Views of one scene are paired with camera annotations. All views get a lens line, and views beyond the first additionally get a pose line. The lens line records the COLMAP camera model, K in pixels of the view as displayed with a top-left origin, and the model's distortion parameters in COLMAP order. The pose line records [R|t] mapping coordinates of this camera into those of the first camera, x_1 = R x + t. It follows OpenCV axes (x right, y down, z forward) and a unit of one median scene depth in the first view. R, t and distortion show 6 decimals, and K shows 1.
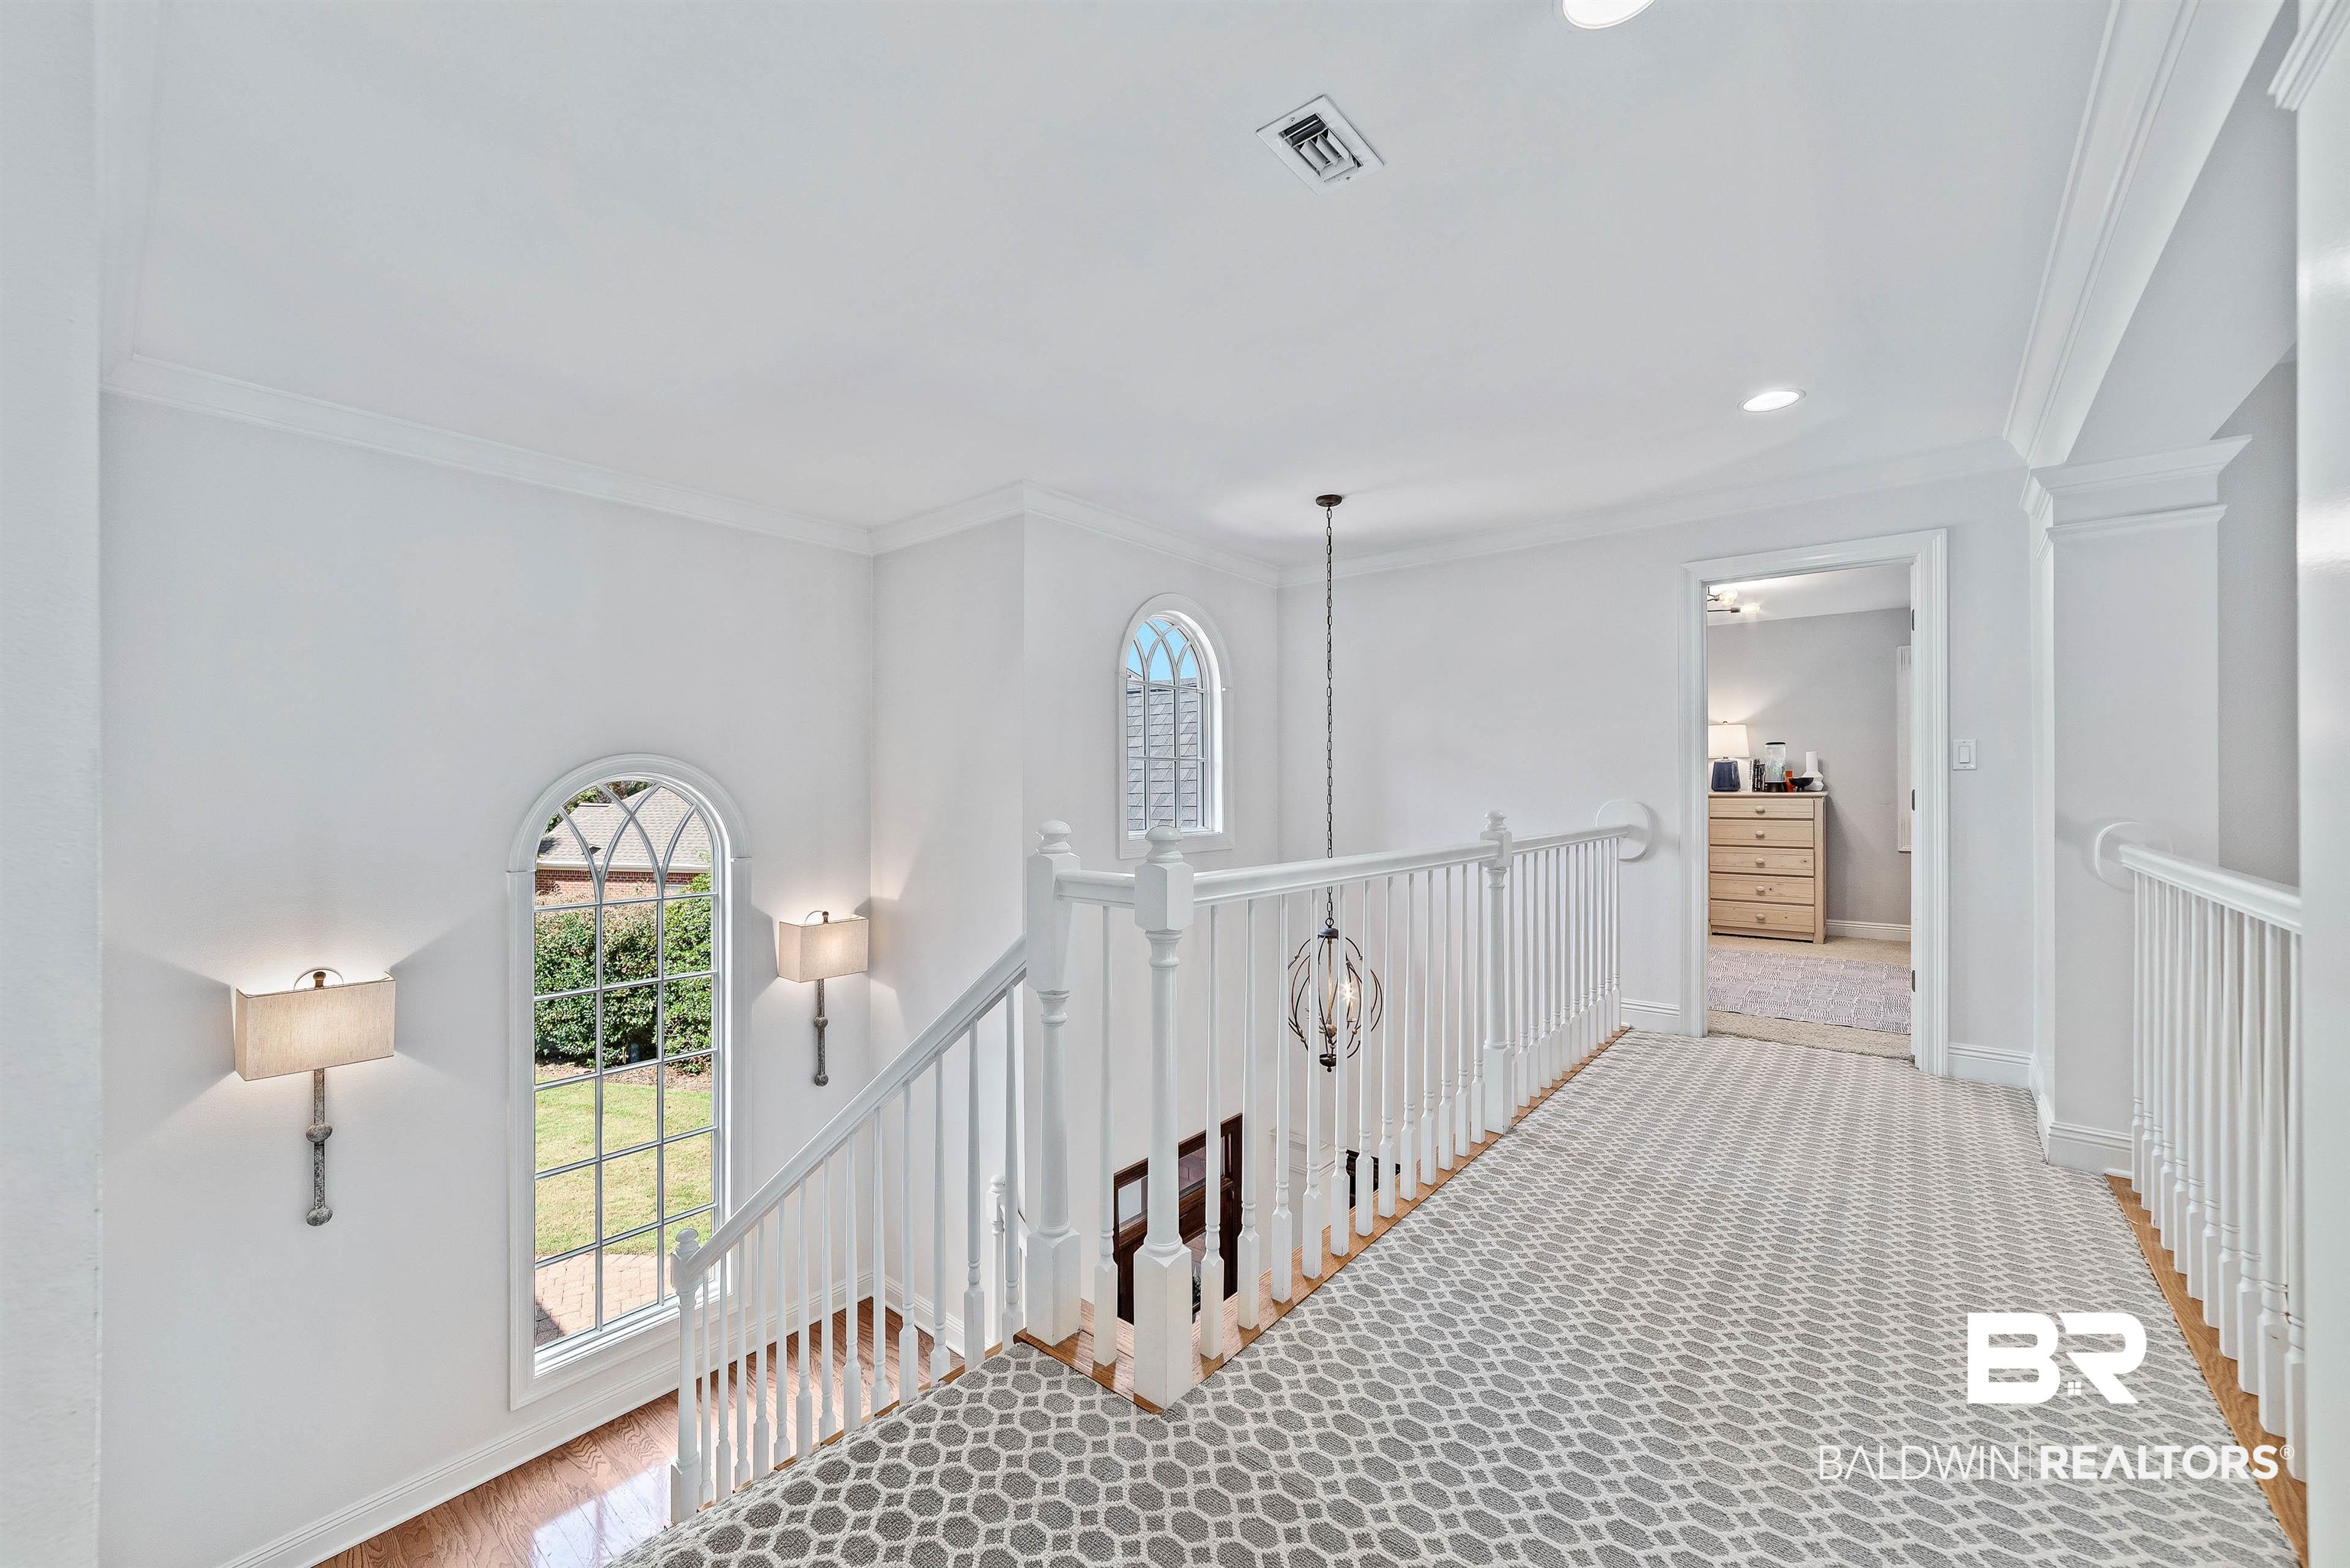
lens RADIAL K [[905.5, 0, 1171.1], [0, 905.5, 786.8], [0, 0, 1]] dist [-0.013157, 0.000724]
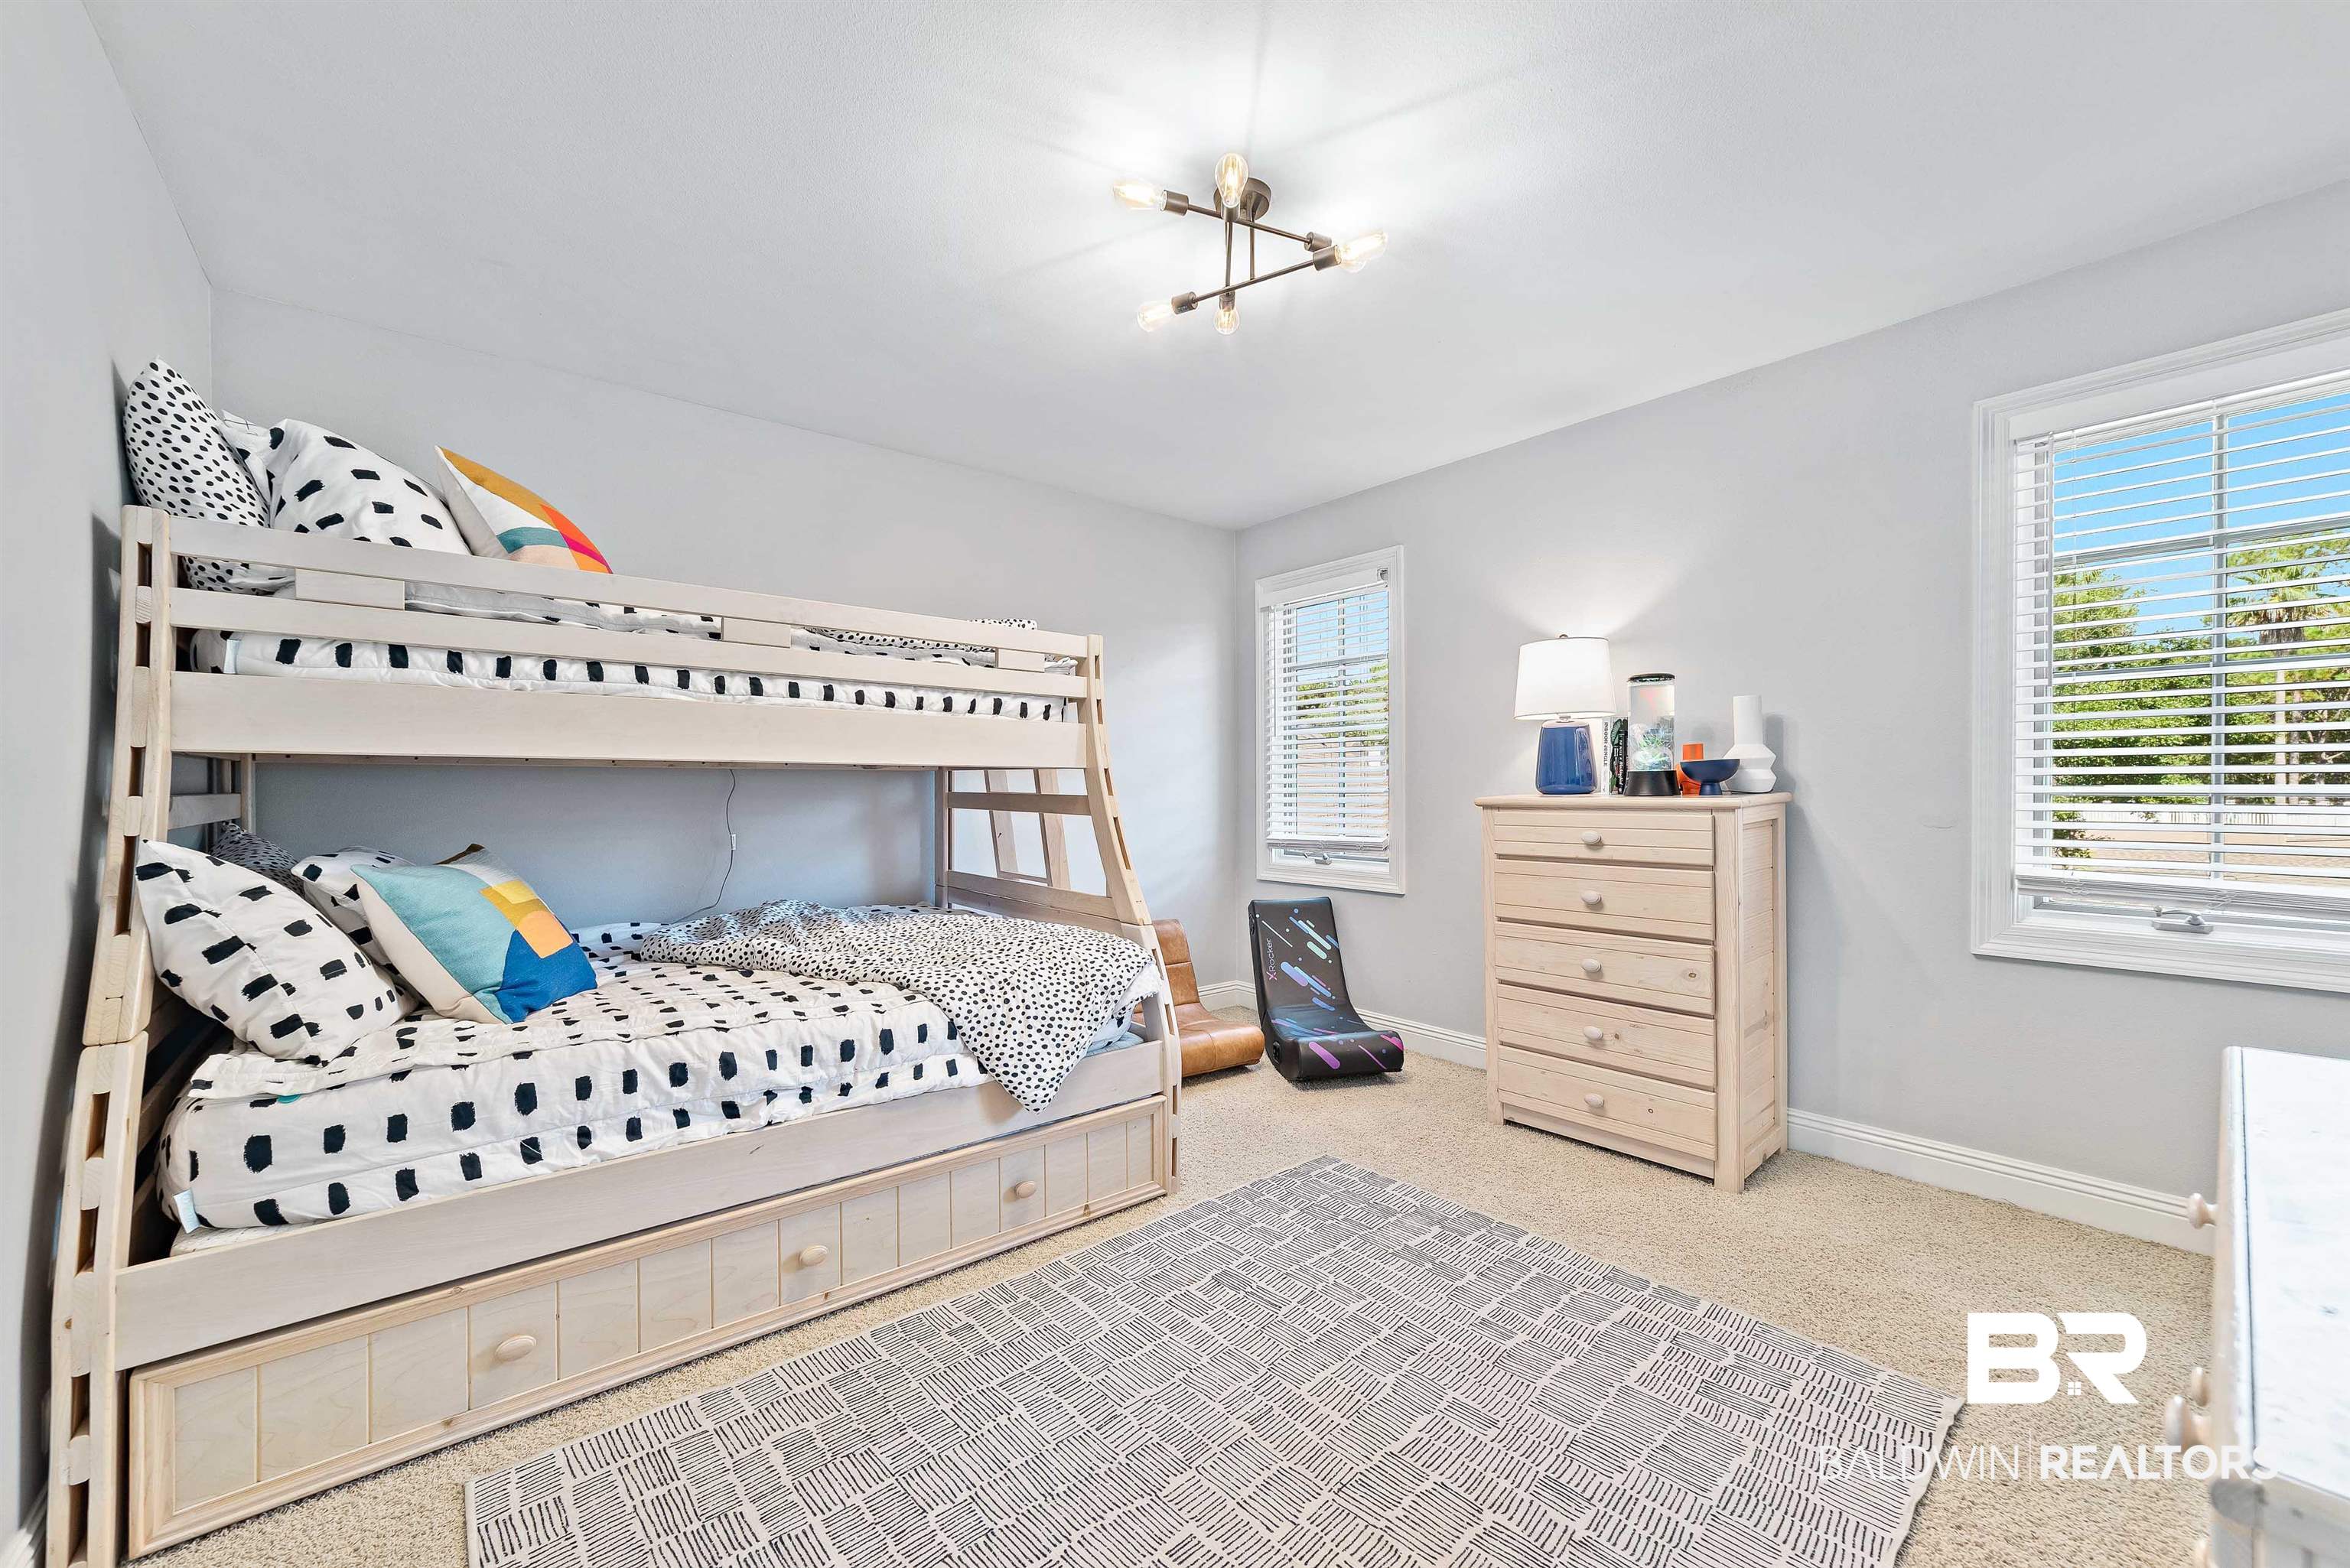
lens RADIAL K [[905.5, 0, 1190.4], [0, 905.5, 773.0], [0, 0, 1]] dist [-0.013157, 0.000724]
pose [[0.985330, -0.007577, -0.170489, 0.534219], [0.006299, 0.999948, -0.008033, -0.002430], [0.170541, 0.006842, 0.985327, 0.553503]]
